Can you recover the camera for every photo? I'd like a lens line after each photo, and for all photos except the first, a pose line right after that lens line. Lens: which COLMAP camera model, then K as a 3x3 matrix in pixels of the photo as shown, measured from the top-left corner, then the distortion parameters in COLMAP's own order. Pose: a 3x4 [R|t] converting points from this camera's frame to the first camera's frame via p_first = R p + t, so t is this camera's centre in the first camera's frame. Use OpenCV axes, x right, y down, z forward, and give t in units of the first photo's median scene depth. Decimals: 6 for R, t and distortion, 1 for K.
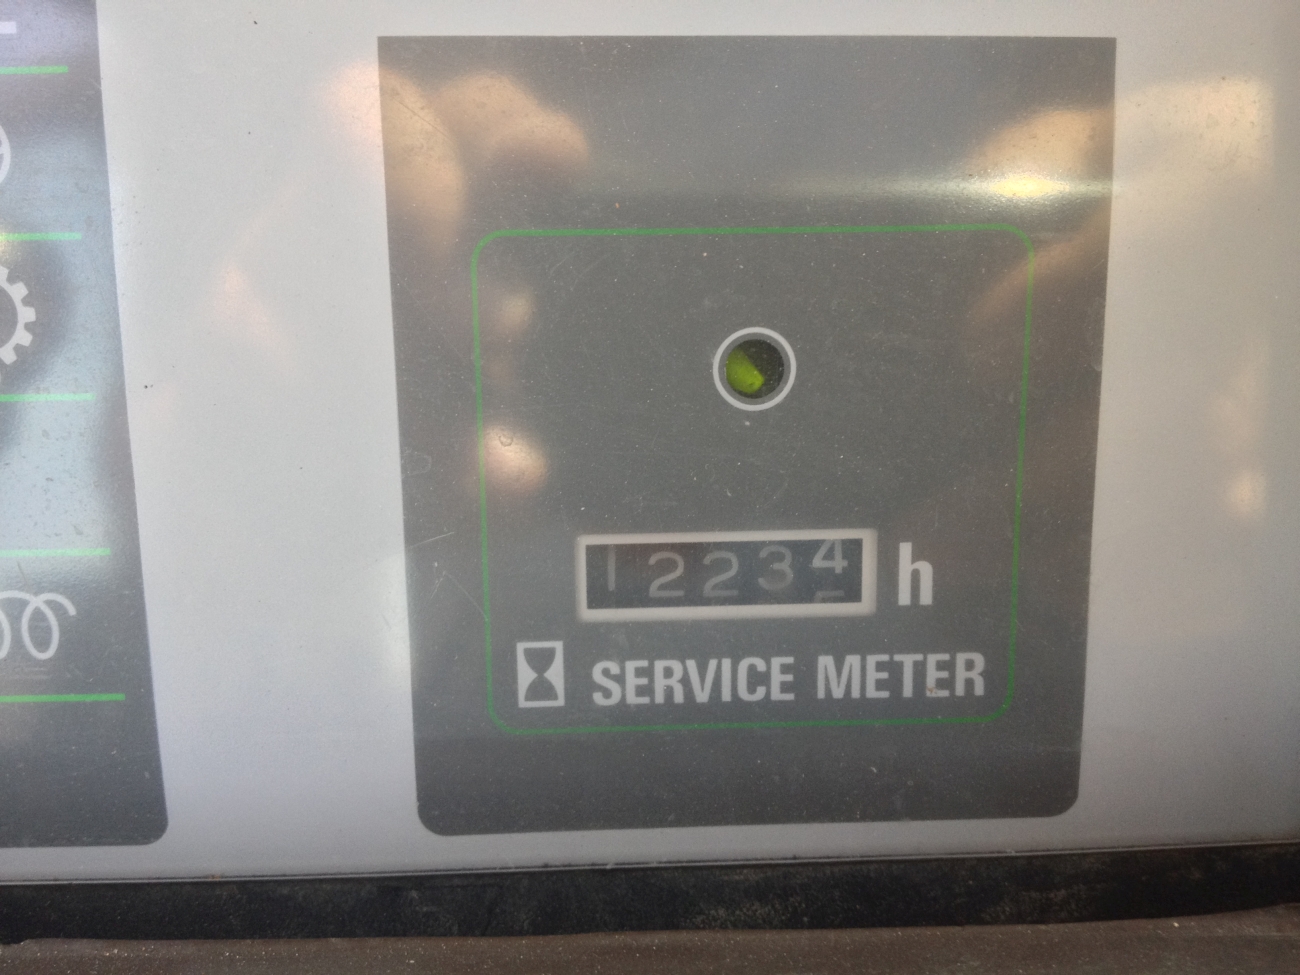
lens RADIAL K [[1320.5, 0, 650.2], [0, 1320.5, 487.3], [0, 0, 1]] dist [0.028341, 0.000000]
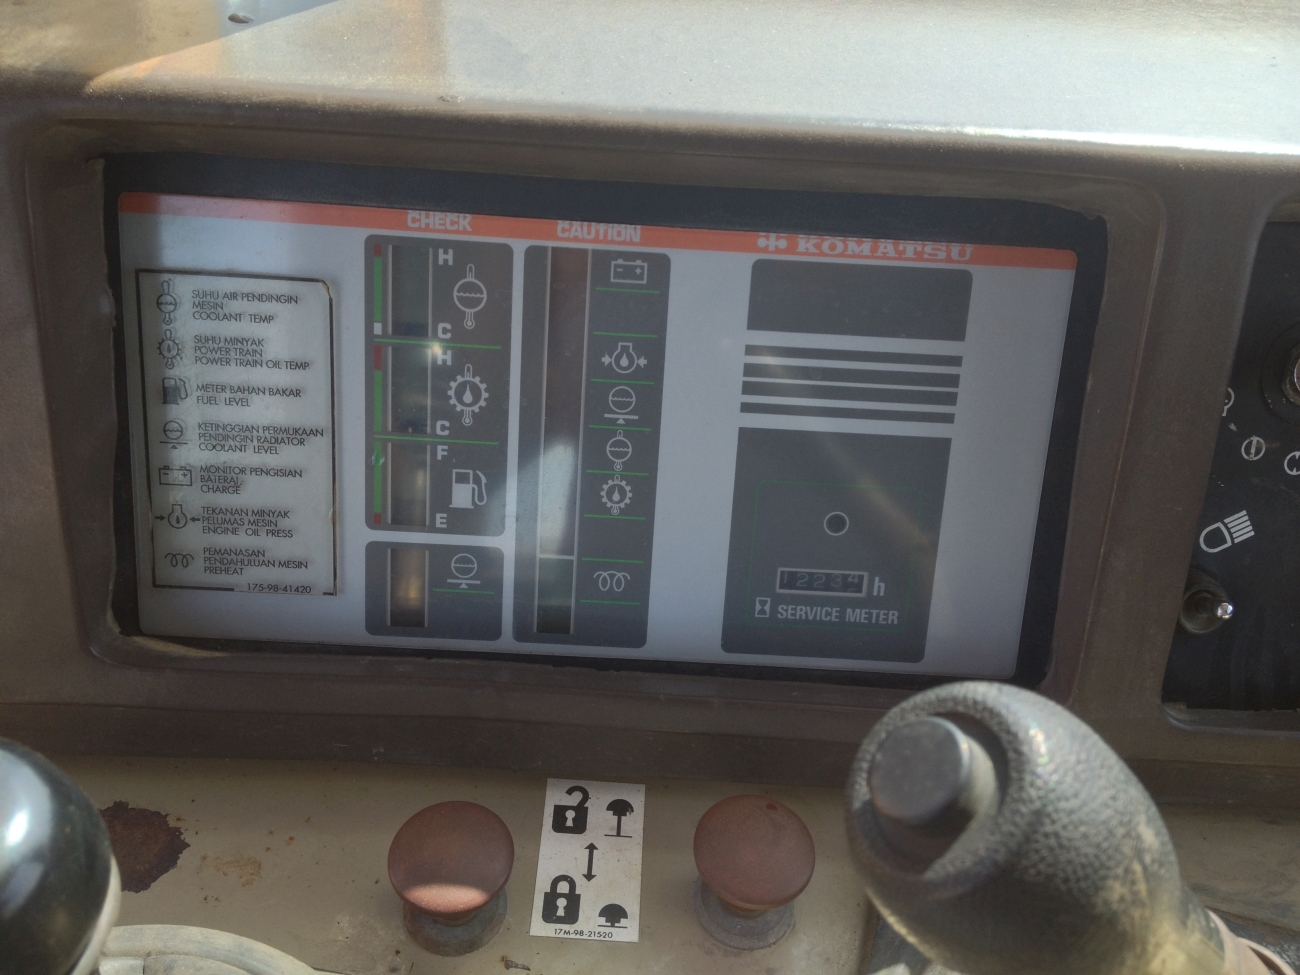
lens RADIAL K [[1320.5, 0, 649.3], [0, 1320.5, 487.8], [0, 0, 1]] dist [0.028341, 0.000000]
pose [[0.996363, 0.078201, -0.033856, -0.274992], [-0.074065, 0.991192, 0.109783, -0.493942], [0.042143, -0.106876, 0.993379, -2.251126]]
